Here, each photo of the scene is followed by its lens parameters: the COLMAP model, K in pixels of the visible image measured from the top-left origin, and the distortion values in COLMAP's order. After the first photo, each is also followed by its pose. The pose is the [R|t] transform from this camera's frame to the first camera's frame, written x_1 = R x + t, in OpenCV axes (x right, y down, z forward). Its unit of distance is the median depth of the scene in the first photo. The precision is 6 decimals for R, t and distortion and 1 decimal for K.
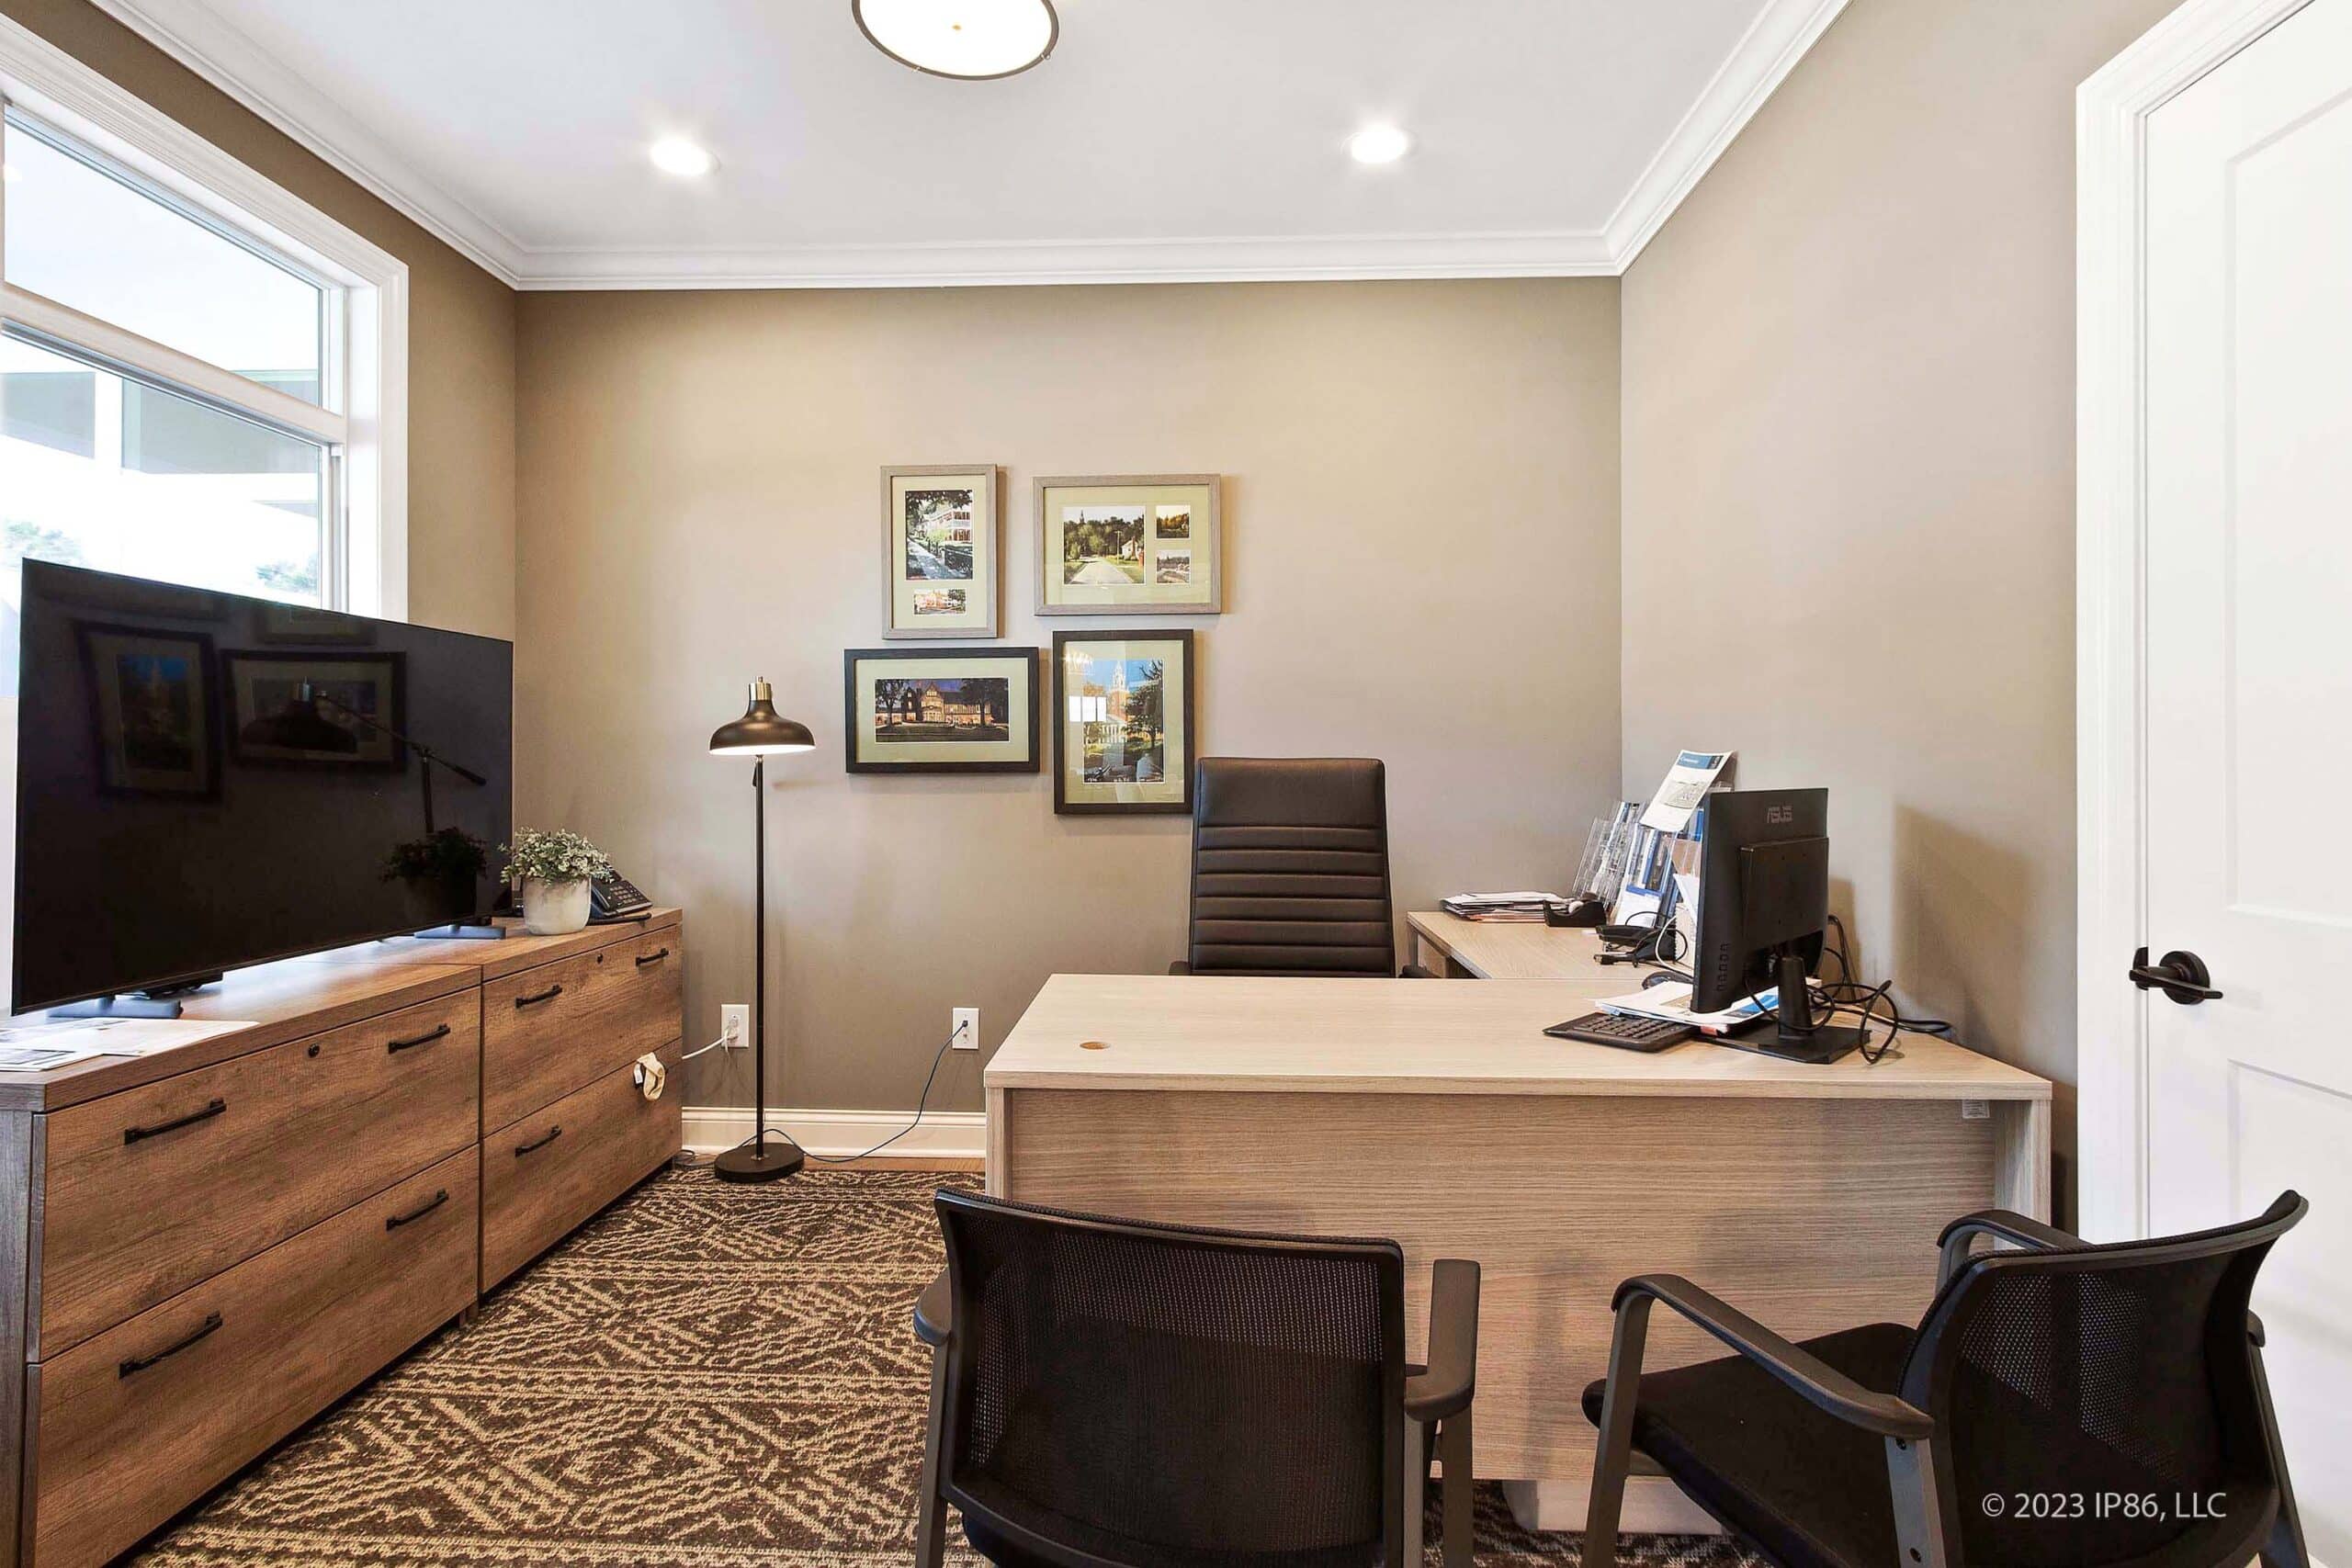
lens RADIAL K [[1142.9, 0, 1169.8], [0, 1142.9, 775.7], [0, 0, 1]] dist [0.005366, 0.000923]
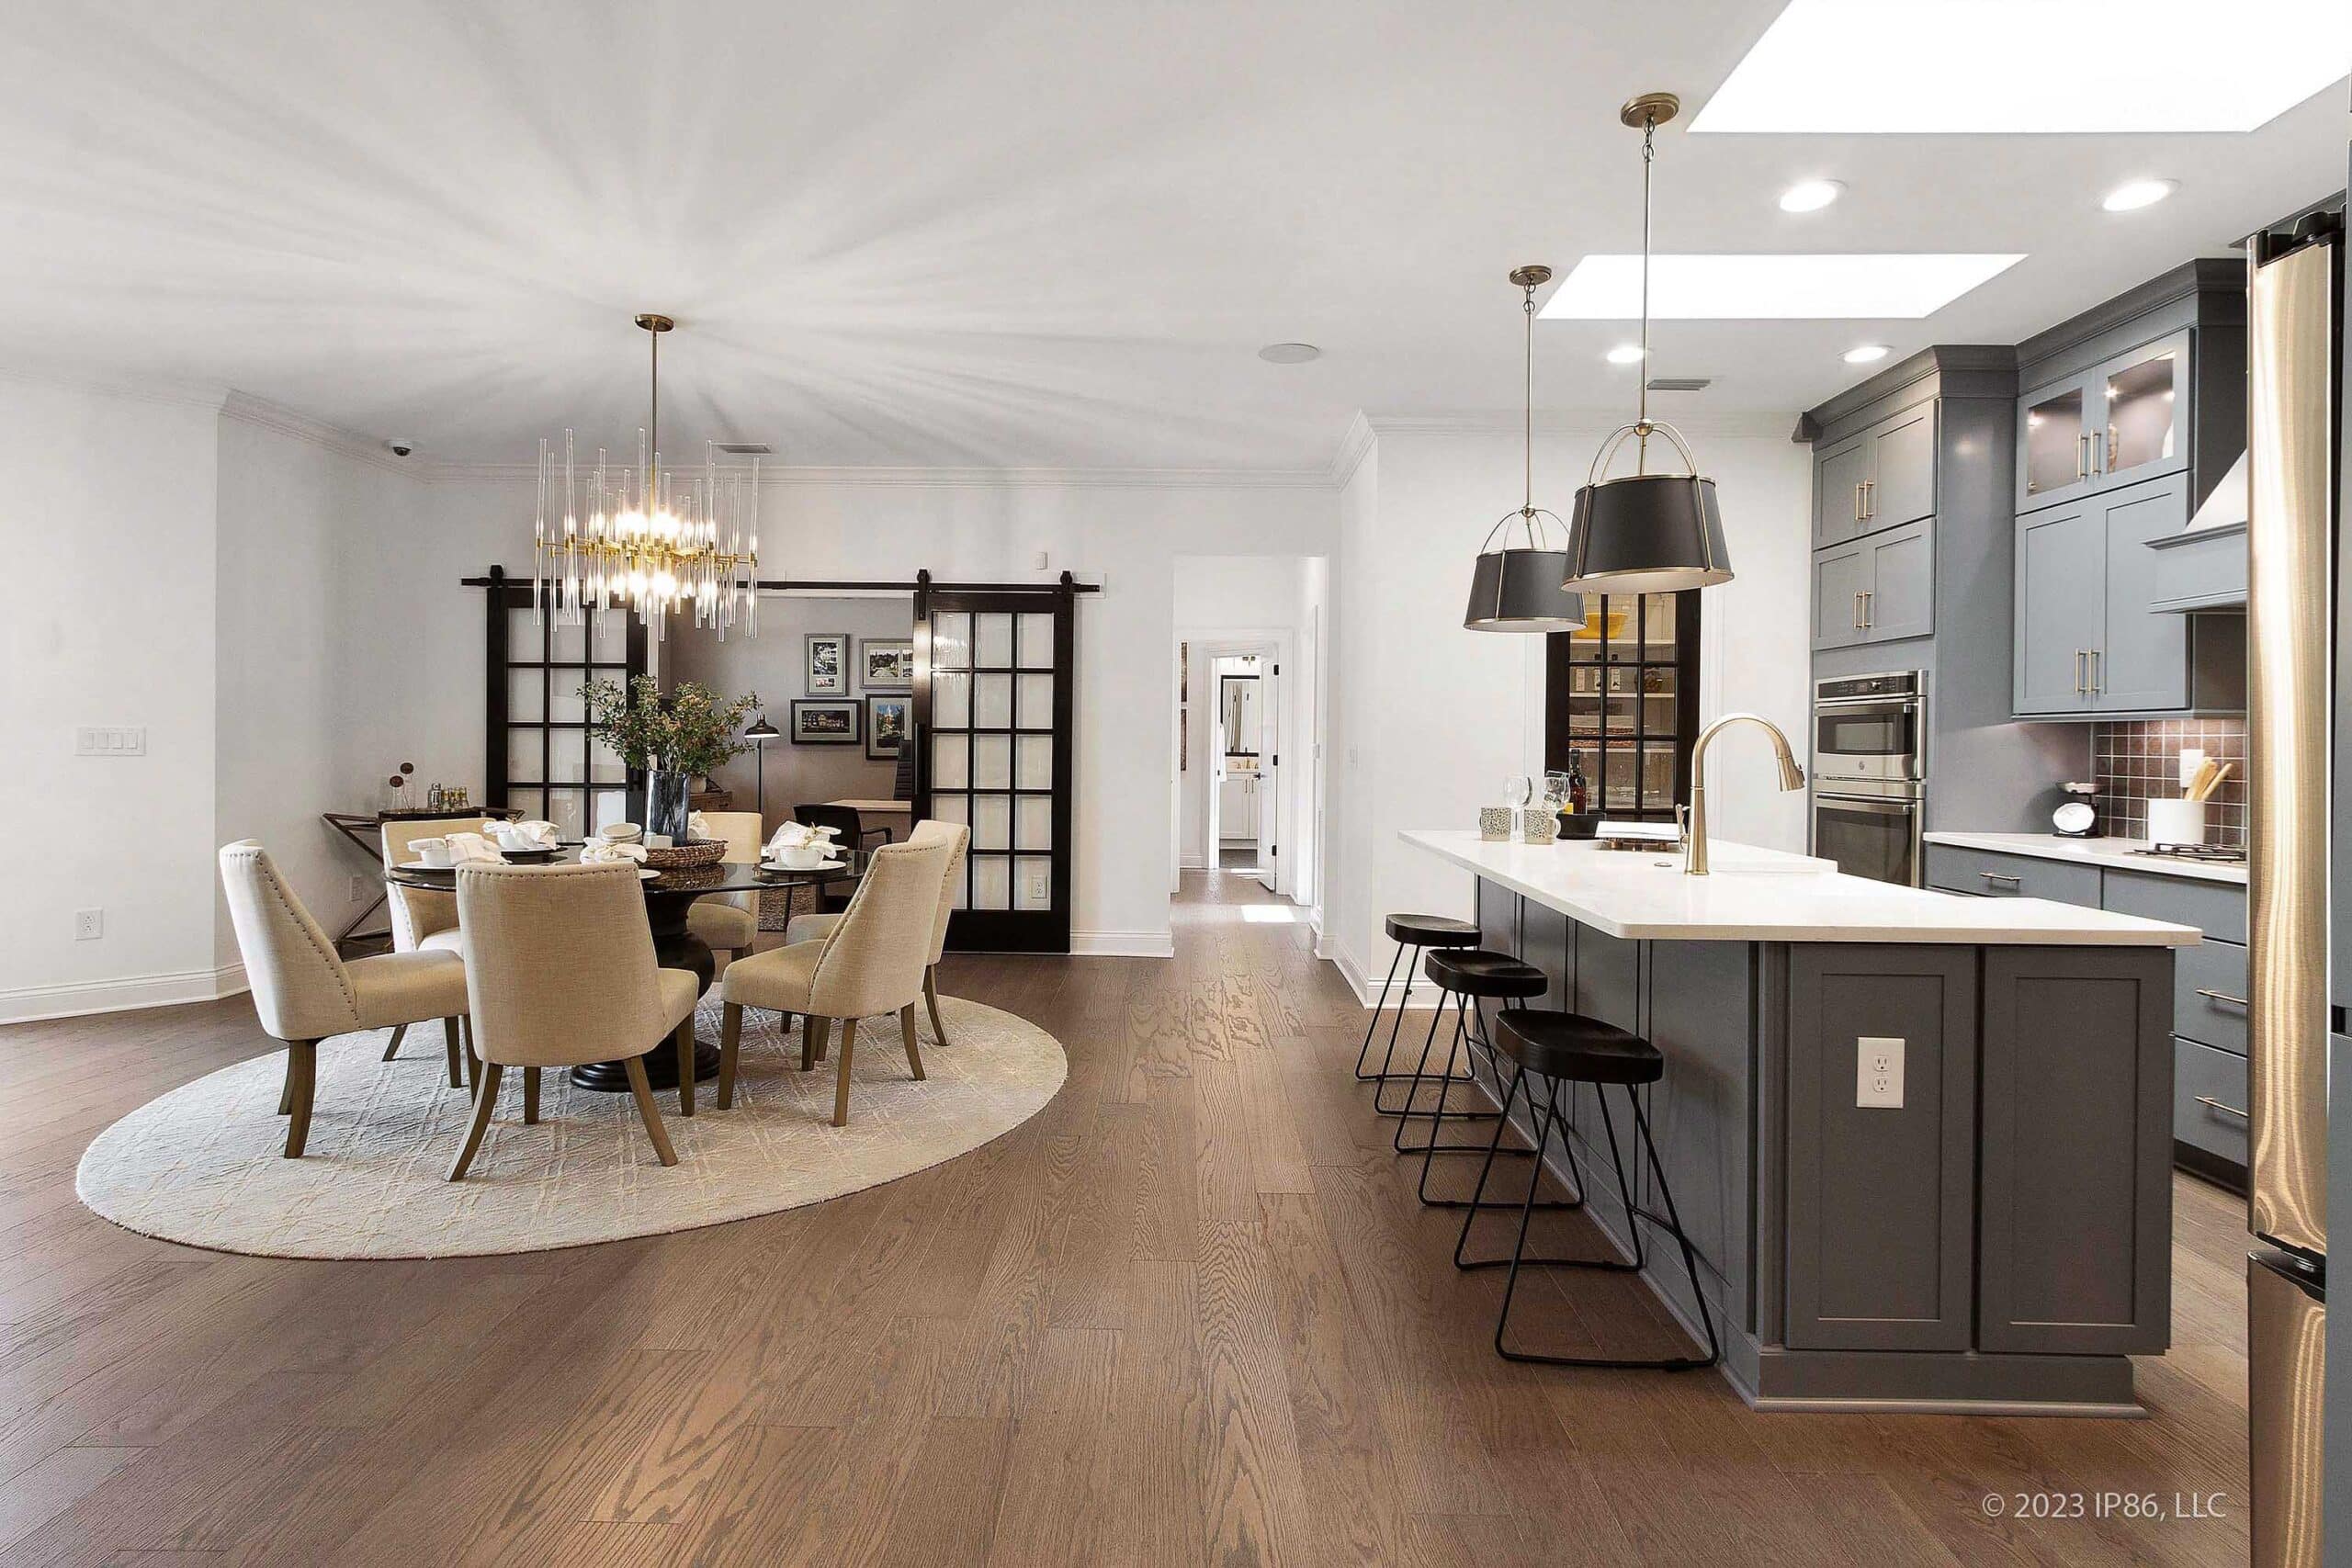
lens RADIAL K [[1142.9, 0, 1179.3], [0, 1142.9, 765.9], [0, 0, 1]] dist [0.005366, 0.000923]
pose [[0.999492, 0.009216, 0.030516, 0.581269], [-0.009503, 0.999912, 0.009273, 0.016798], [-0.030428, -0.009558, 0.999491, -1.824023]]
